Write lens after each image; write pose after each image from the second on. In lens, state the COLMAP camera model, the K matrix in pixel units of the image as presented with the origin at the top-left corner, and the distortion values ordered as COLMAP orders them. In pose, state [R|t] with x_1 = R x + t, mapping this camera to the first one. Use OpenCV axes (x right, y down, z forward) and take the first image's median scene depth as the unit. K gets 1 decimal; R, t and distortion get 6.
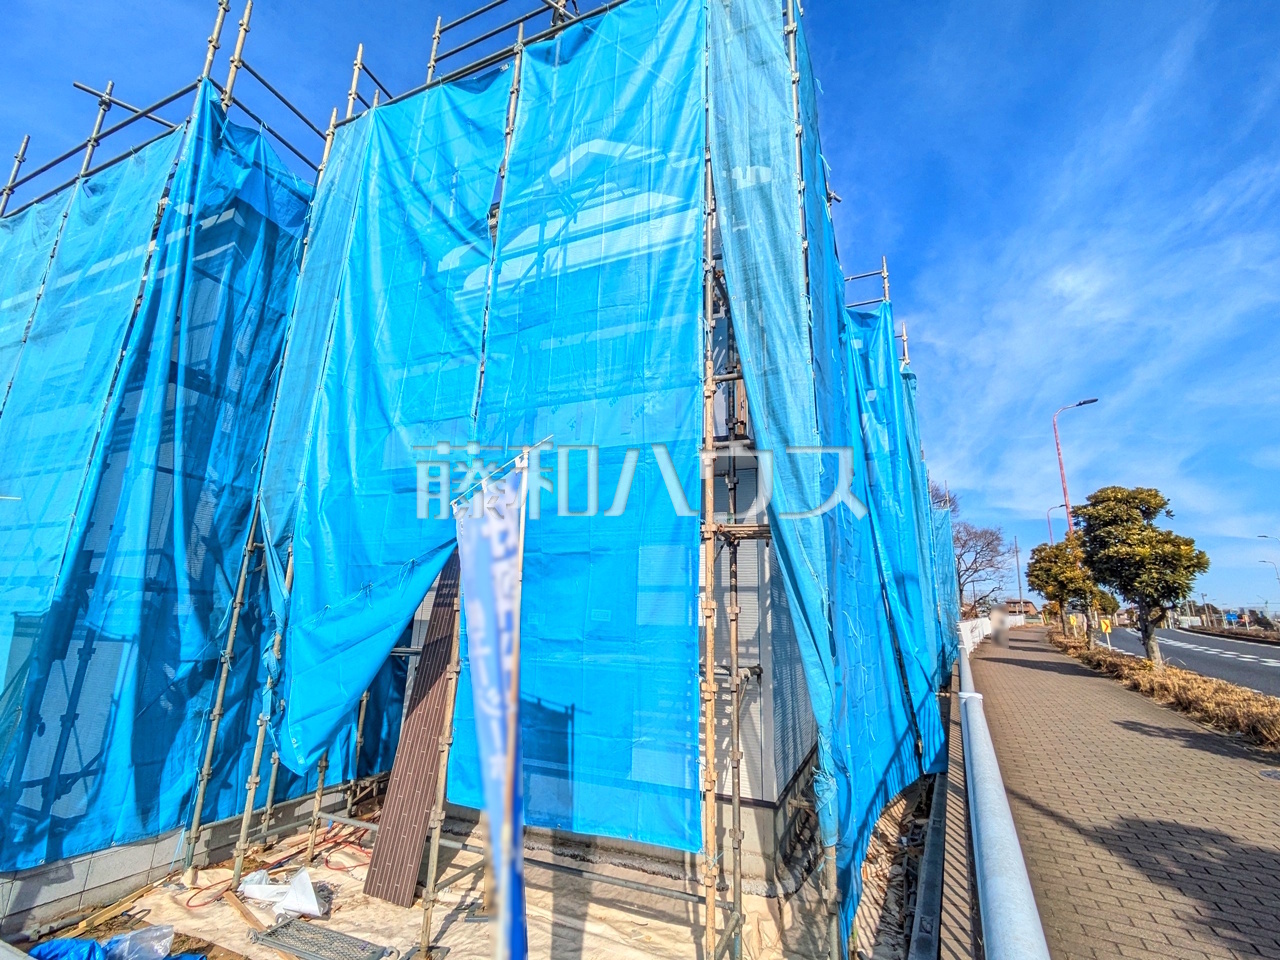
lens RADIAL K [[526.6, 0, 656.9], [0, 526.6, 511.6], [0, 0, 1]] dist [0.000886, 0.000116]
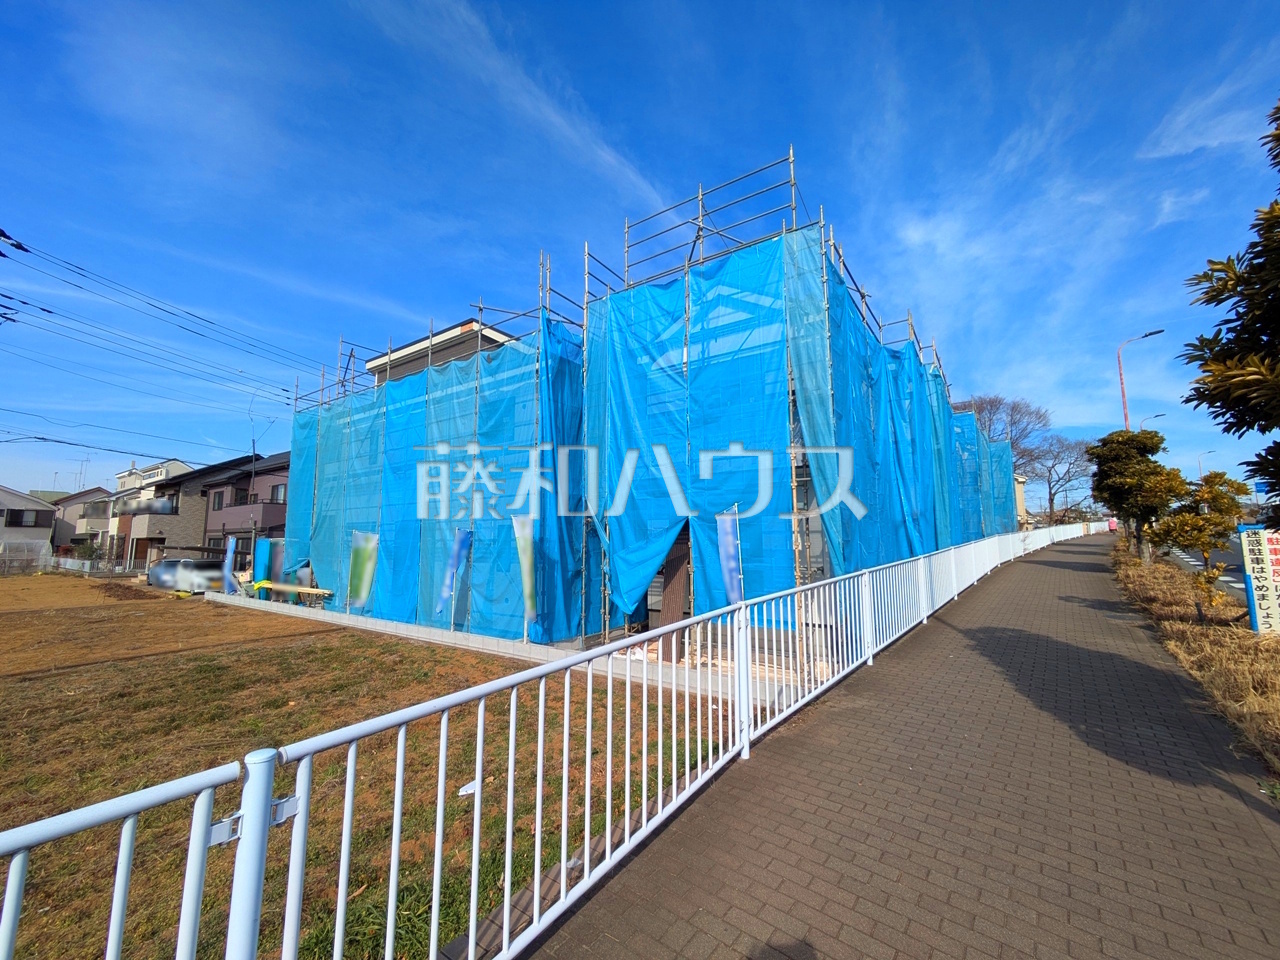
lens RADIAL K [[511.8, 0, 634.7], [0, 511.8, 493.9], [0, 0, 1]] dist [-0.000257, 0.000002]
pose [[0.972415, -0.054717, -0.226748, -0.059236], [0.082260, 0.990086, 0.113855, -0.275269], [0.218270, -0.129367, 0.967276, -1.042407]]
